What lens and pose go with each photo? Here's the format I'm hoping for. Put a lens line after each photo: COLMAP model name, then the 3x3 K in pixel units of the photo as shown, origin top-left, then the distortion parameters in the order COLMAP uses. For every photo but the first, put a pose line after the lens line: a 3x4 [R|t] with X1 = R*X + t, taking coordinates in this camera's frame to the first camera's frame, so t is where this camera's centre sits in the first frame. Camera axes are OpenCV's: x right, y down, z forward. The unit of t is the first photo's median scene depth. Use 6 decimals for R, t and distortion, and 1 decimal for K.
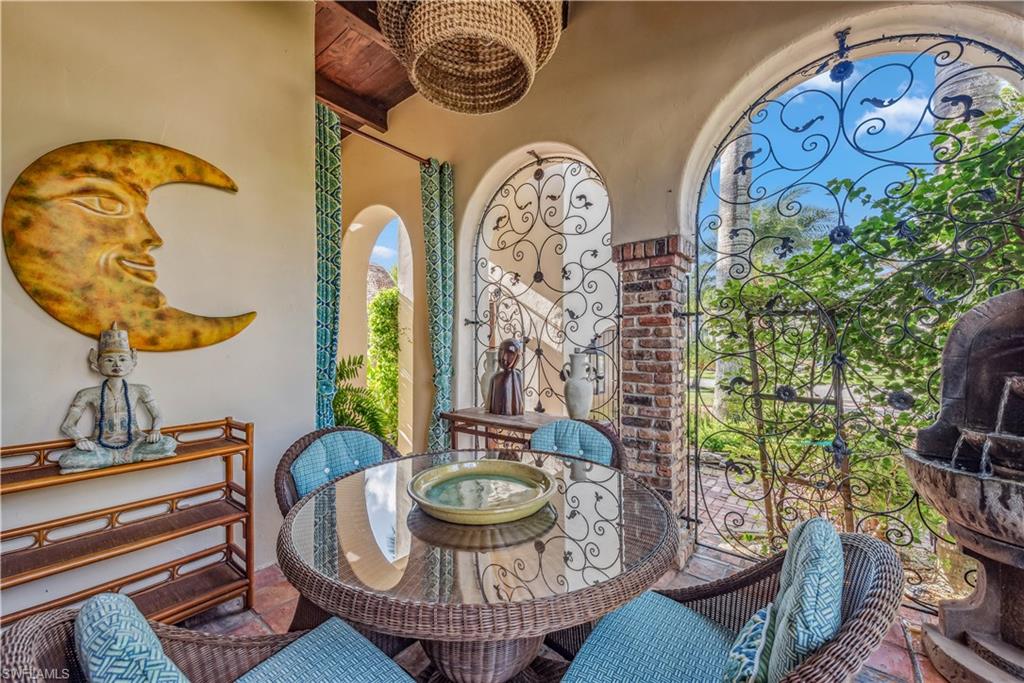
lens RADIAL K [[398.4, 0, 510.5], [0, 398.4, 343.4], [0, 0, 1]] dist [0.006535, -0.000169]
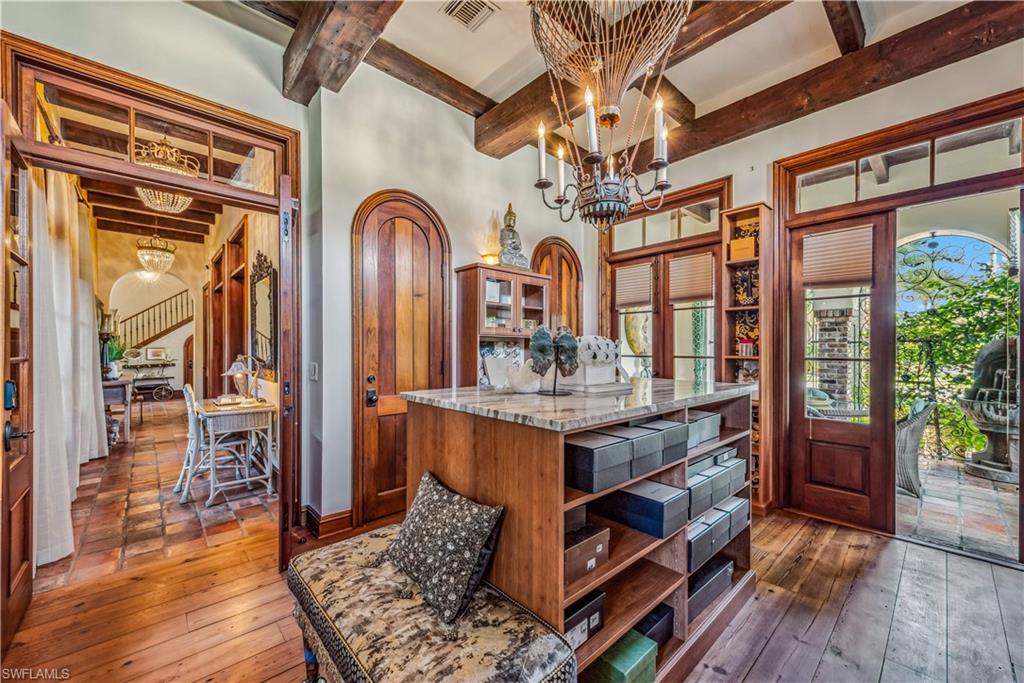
lens RADIAL K [[398.4, 0, 513.4], [0, 398.4, 347.1], [0, 0, 1]] dist [0.006535, -0.000169]
pose [[0.989328, -0.000181, -0.145704, -1.136032], [0.000939, 0.999986, 0.005130, -0.061711], [0.145701, -0.005212, 0.989315, -1.514053]]
